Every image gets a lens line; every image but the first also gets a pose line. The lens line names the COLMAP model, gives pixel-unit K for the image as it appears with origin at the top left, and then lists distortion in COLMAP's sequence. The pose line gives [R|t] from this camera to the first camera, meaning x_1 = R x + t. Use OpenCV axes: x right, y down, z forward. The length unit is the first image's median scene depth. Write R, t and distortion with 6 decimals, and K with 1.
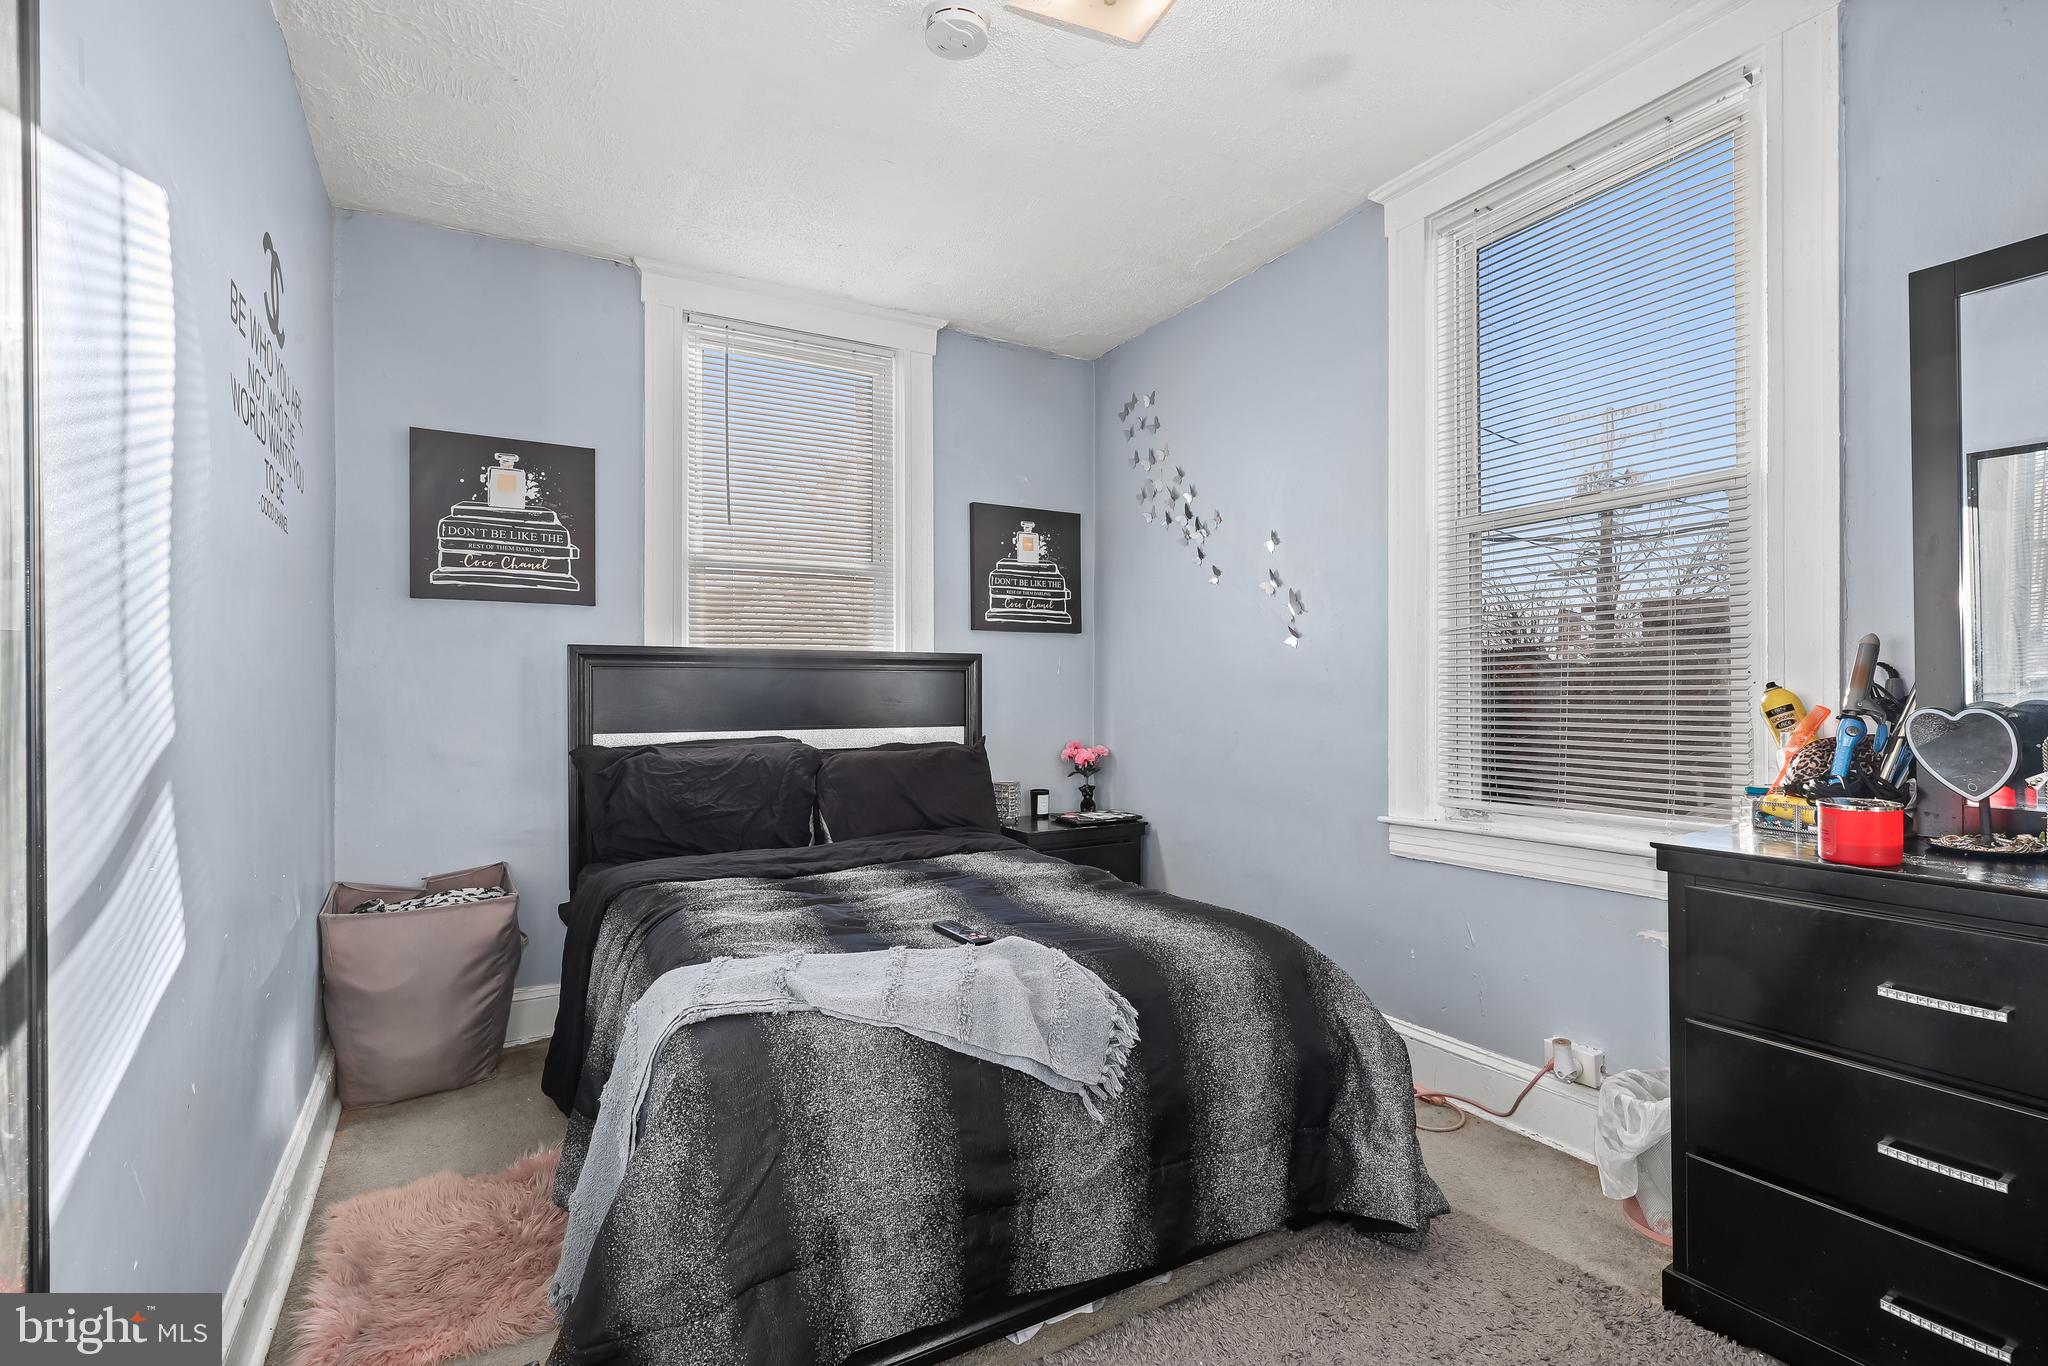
lens RADIAL K [[970.6, 0, 1030.3], [0, 970.6, 690.3], [0, 0, 1]] dist [0.002465, 0.000190]
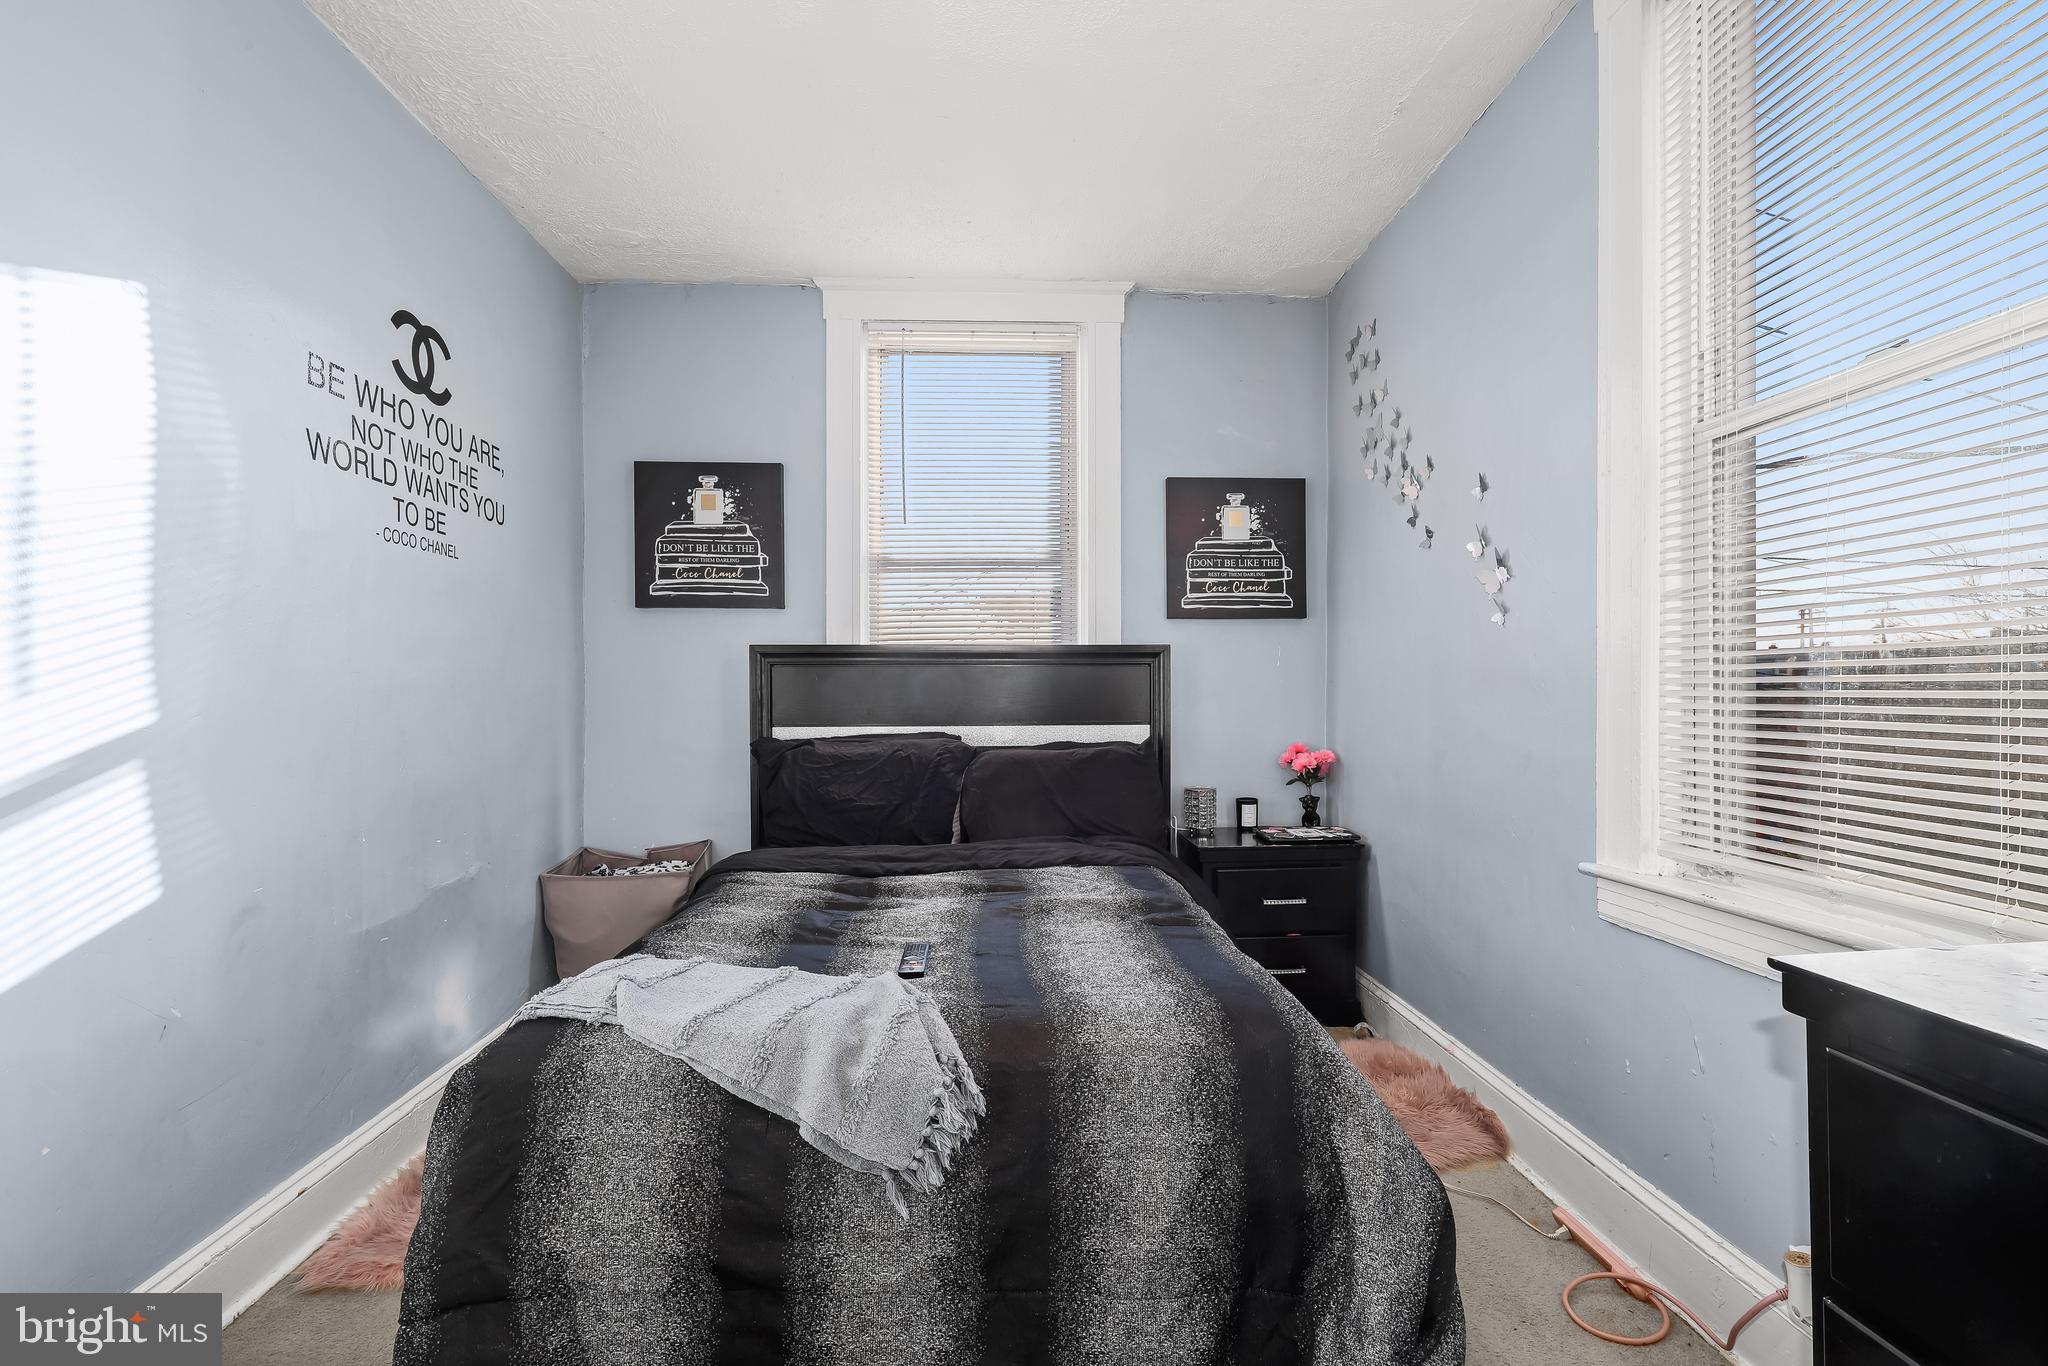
lens RADIAL K [[954.7, 0, 1034.7], [0, 954.7, 688.7], [0, 0, 1]] dist [0.001672, -0.000331]
pose [[0.891007, -0.001822, -0.453985, 0.289155], [0.003742, 0.999987, 0.003331, -0.000163], [0.453974, -0.004666, 0.891003, 0.183830]]
